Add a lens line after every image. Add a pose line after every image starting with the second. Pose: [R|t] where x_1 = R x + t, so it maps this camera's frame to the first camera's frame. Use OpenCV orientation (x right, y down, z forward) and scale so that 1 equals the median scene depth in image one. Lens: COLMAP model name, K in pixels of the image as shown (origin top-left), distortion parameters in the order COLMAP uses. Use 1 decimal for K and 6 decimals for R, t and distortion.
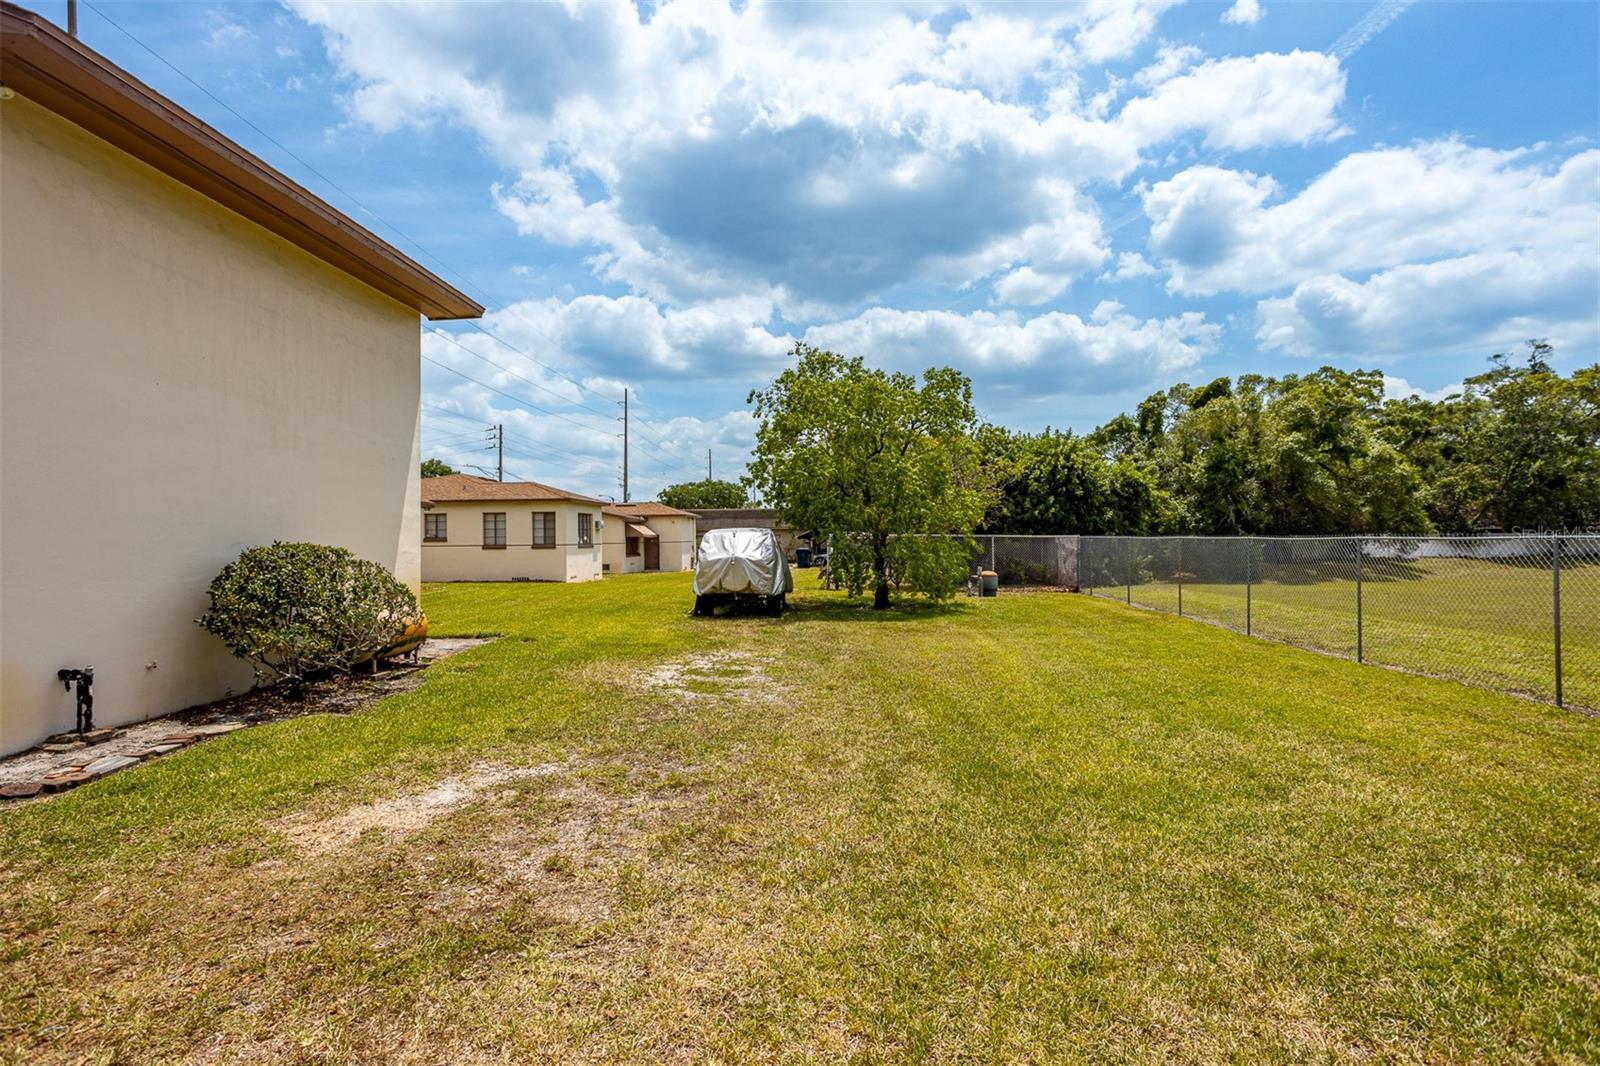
lens RADIAL K [[872.6, 0, 836.0], [0, 872.6, 531.8], [0, 0, 1]] dist [-0.036417, 0.020077]
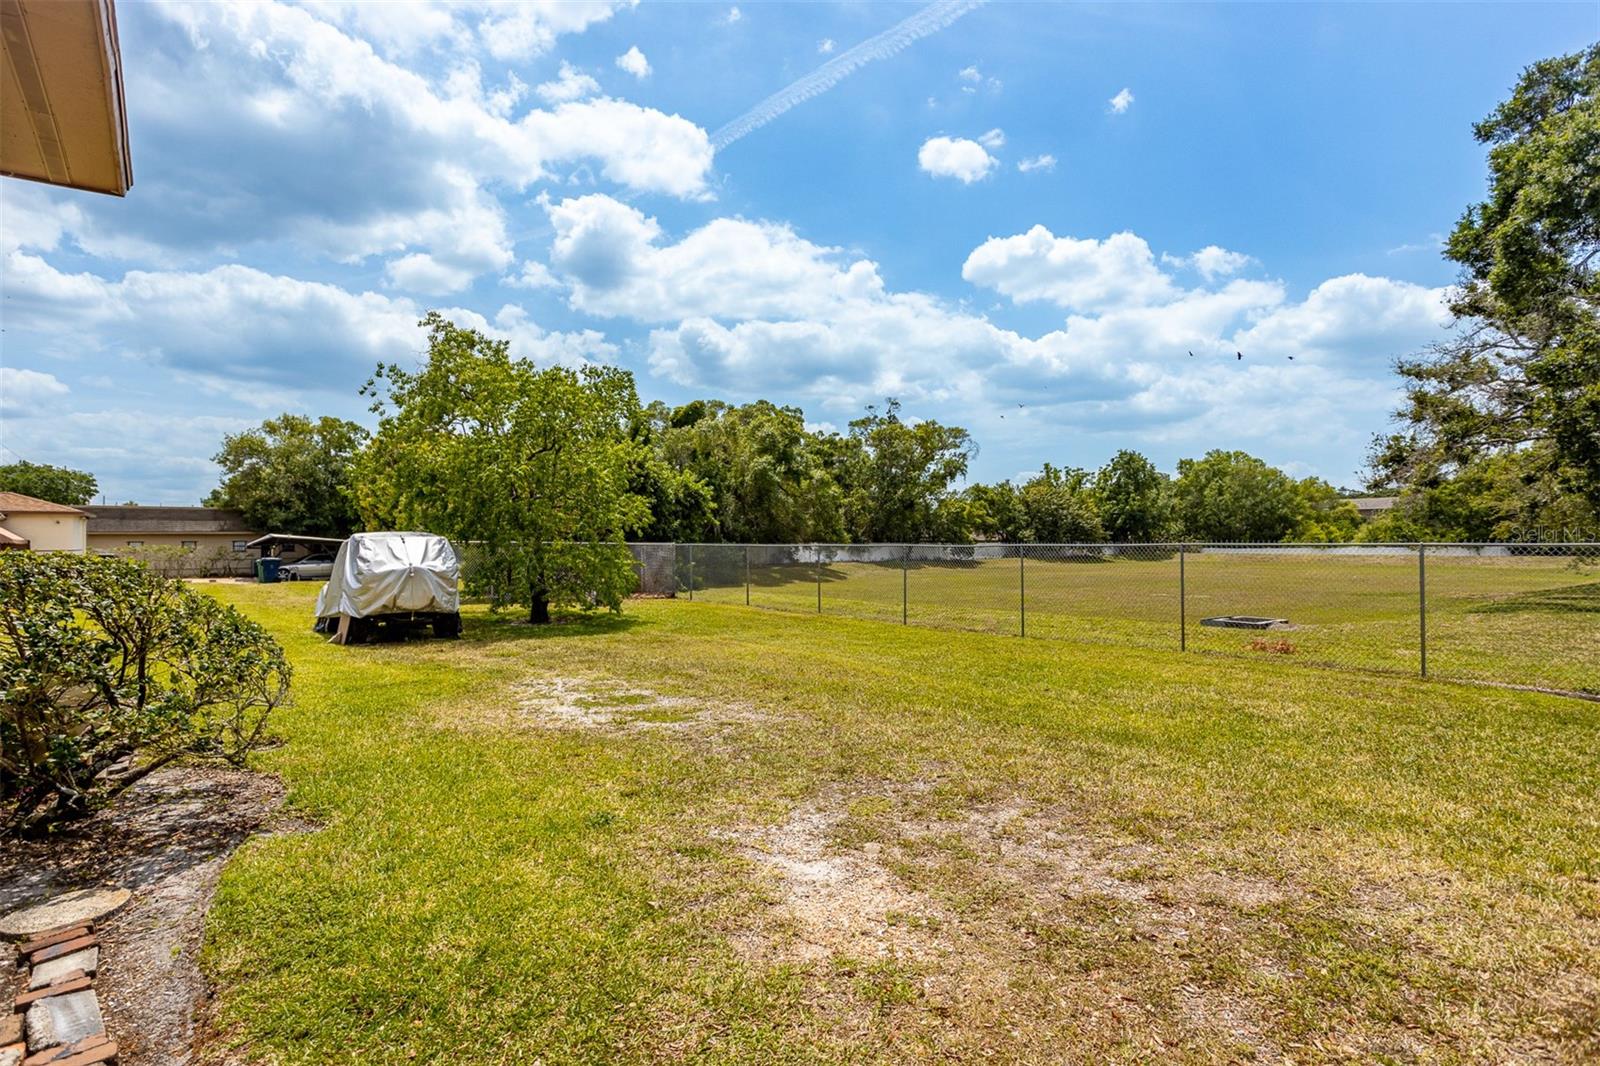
lens RADIAL K [[872.6, 0, 827.5], [0, 872.6, 537.4], [0, 0, 1]] dist [-0.036417, 0.020077]
pose [[0.731375, 0.006838, 0.681941, -0.094814], [-0.003043, 0.999973, -0.006763, 0.001424], [-0.681969, 0.002871, 0.731376, 0.041260]]
